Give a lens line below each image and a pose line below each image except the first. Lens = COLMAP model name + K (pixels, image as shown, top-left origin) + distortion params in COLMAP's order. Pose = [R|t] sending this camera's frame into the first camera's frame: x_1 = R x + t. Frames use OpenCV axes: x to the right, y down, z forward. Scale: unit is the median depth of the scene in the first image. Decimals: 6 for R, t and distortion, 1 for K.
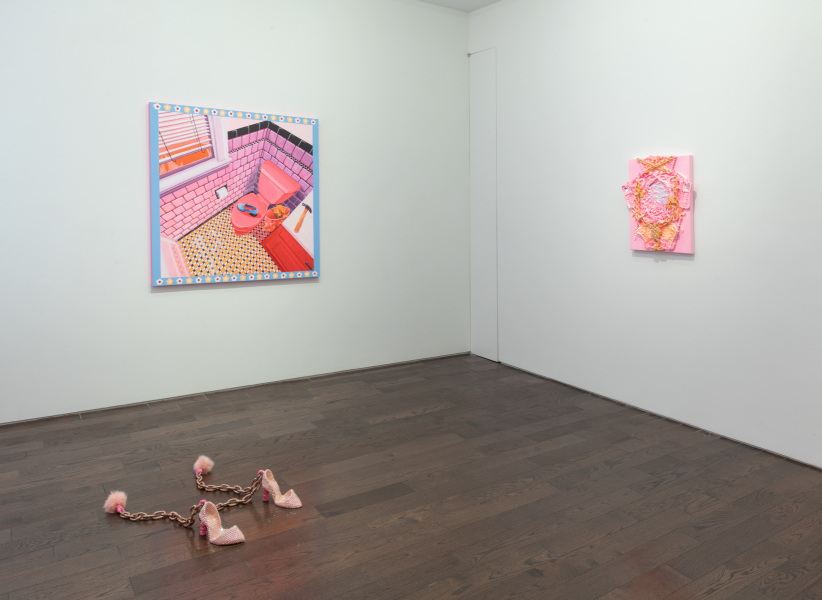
lens RADIAL K [[609.9, 0, 411.4], [0, 609.9, 300.6], [0, 0, 1]] dist [-0.008620, -0.004118]
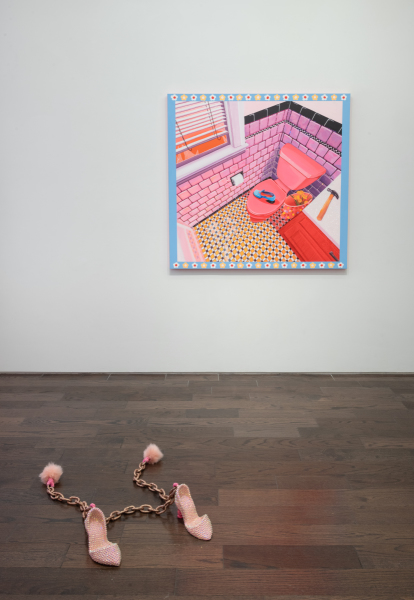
lens RADIAL K [[500.7, 0, 198.1], [0, 500.7, 290.5], [0, 0, 1]] dist [0.001383, -0.009157]
pose [[0.809481, 0.084814, -0.580989, 0.132604], [-0.073158, 0.996370, 0.043524, -0.027278], [0.582571, 0.007272, 0.812747, 0.304982]]
